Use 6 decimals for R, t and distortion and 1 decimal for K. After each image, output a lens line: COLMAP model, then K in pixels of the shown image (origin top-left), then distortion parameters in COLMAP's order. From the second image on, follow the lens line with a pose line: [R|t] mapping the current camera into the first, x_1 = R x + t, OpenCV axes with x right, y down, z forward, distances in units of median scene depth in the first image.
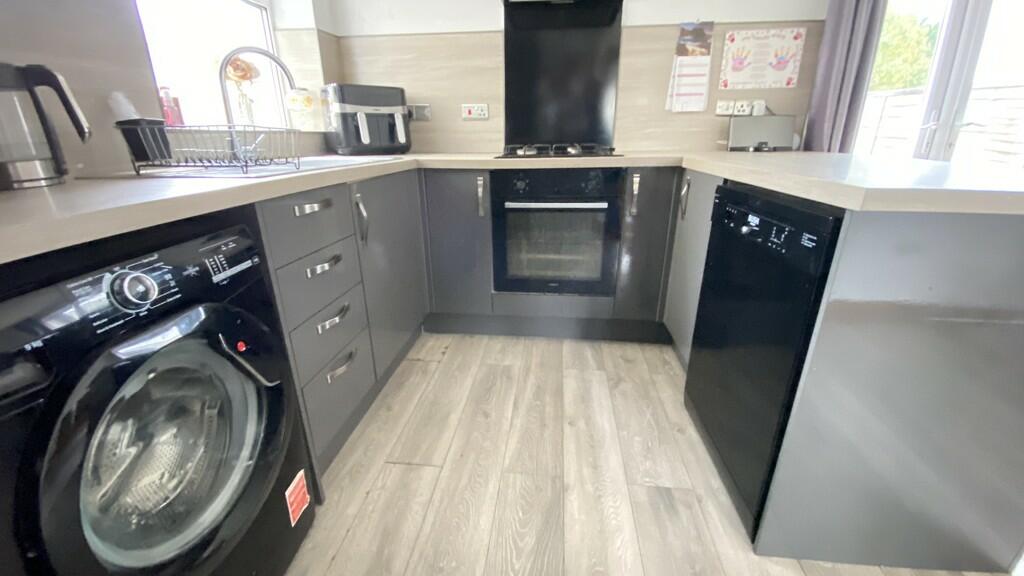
lens RADIAL K [[412.4, 0, 507.6], [0, 412.4, 289.8], [0, 0, 1]] dist [0.022419, -0.021559]
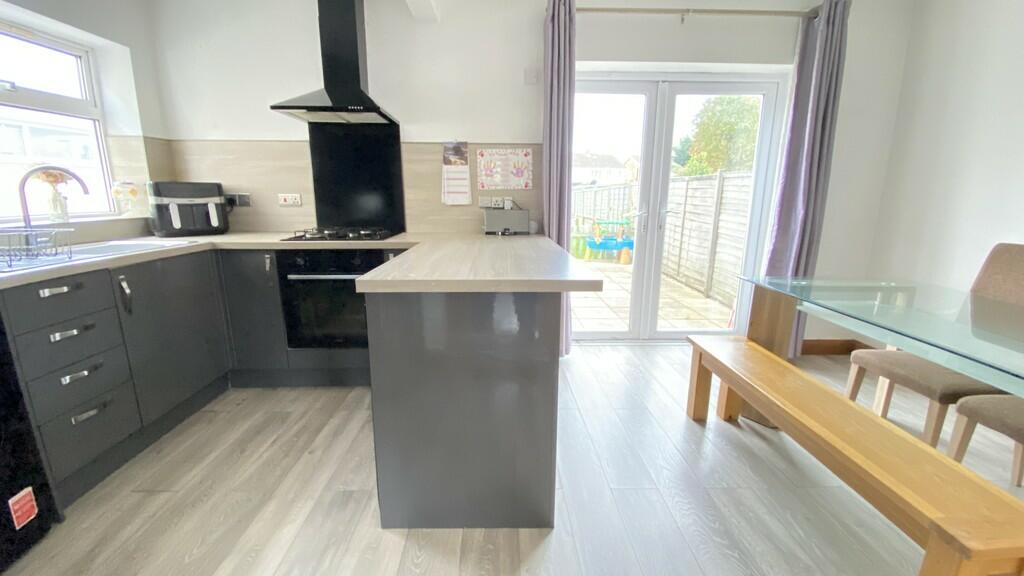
lens RADIAL K [[412.0, 0, 508.8], [0, 412.0, 290.0], [0, 0, 1]] dist [0.033183, -0.031313]
pose [[0.989262, -0.018428, 0.144986, 0.421753], [0.037620, 0.990699, -0.130765, 0.017414], [-0.141228, 0.134815, 0.980755, -0.283773]]
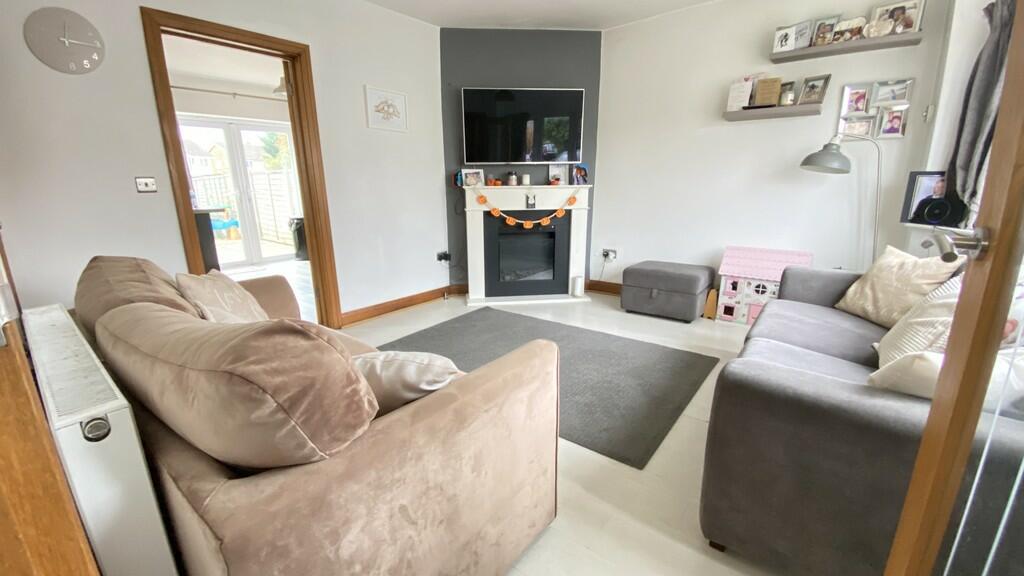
lens RADIAL K [[409.1, 0, 507.3], [0, 409.1, 289.8], [0, 0, 1]] dist [0.022945, -0.023445]
pose [[0.530410, -0.205043, 0.822570, -0.329123], [0.302261, 0.952278, 0.042471, 0.624381], [-0.792025, 0.226104, 0.567075, -1.794106]]
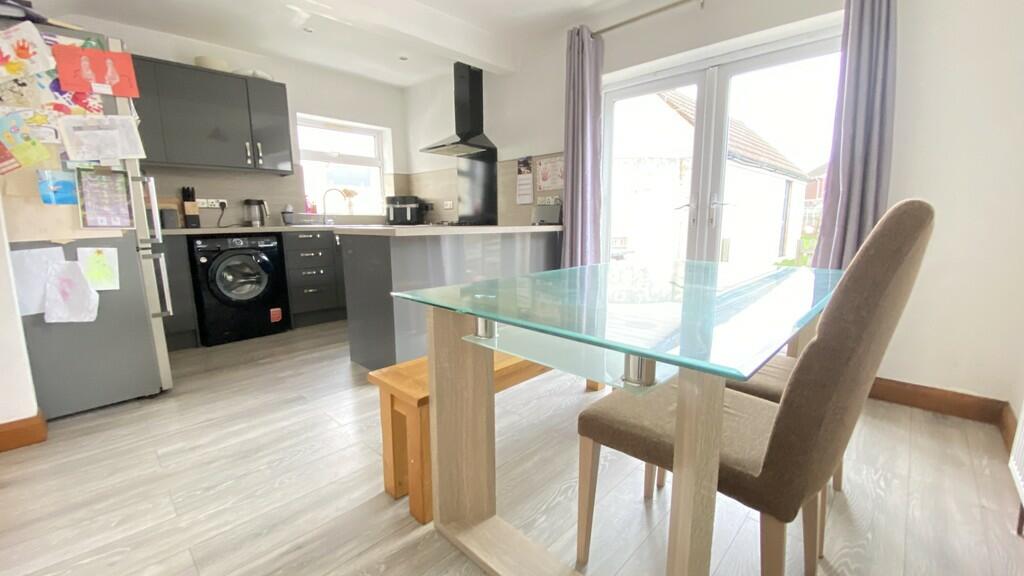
lens RADIAL K [[421.2, 0, 505.6], [0, 421.2, 292.1], [0, 0, 1]] dist [0.024883, -0.026249]
pose [[0.788937, 0.104564, -0.605512, 1.552069], [-0.216254, 0.969621, -0.114322, 0.151763], [0.575163, 0.221137, 0.787582, -0.361429]]
